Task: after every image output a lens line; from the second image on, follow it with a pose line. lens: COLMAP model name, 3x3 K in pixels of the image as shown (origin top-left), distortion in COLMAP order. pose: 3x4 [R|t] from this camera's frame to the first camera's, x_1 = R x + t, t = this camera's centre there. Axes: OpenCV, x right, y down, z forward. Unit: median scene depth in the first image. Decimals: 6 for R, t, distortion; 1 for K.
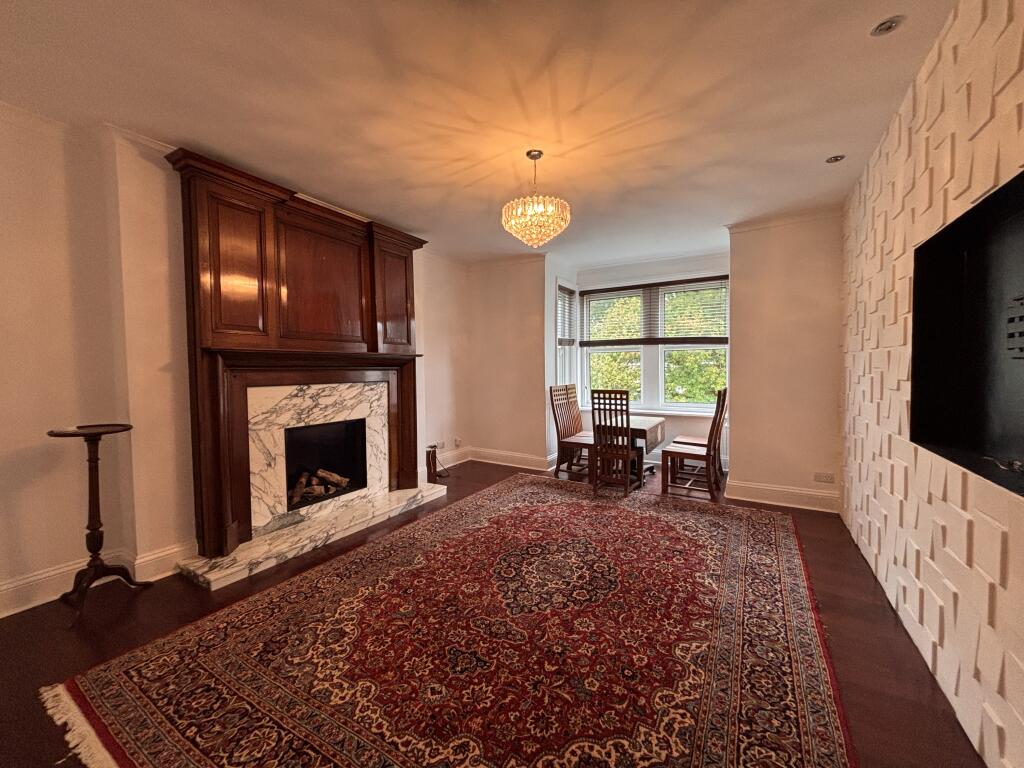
lens RADIAL K [[411.5, 0, 509.8], [0, 411.5, 384.0], [0, 0, 1]] dist [0.003478, -0.000989]
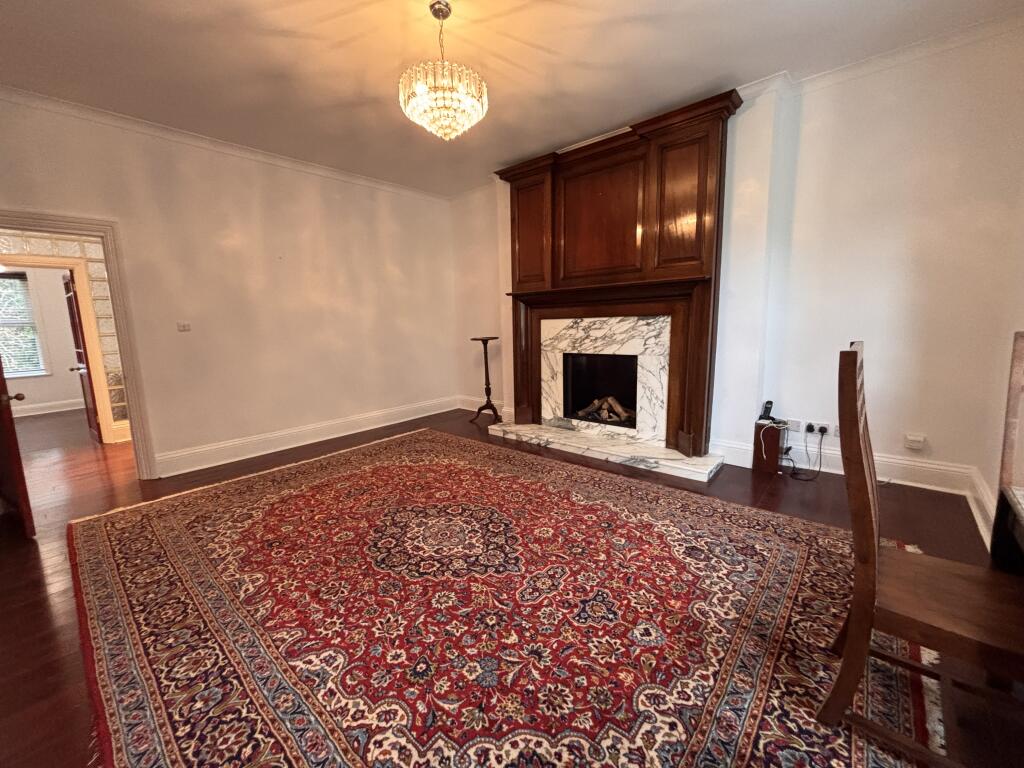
lens RADIAL K [[411.5, 0, 506.9], [0, 411.5, 383.6], [0, 0, 1]] dist [0.003478, -0.000989]
pose [[-0.183417, 0.161855, -0.969619, 0.772262], [-0.010832, 0.985960, 0.166631, -0.007142], [0.982976, 0.041066, -0.179089, 1.123224]]
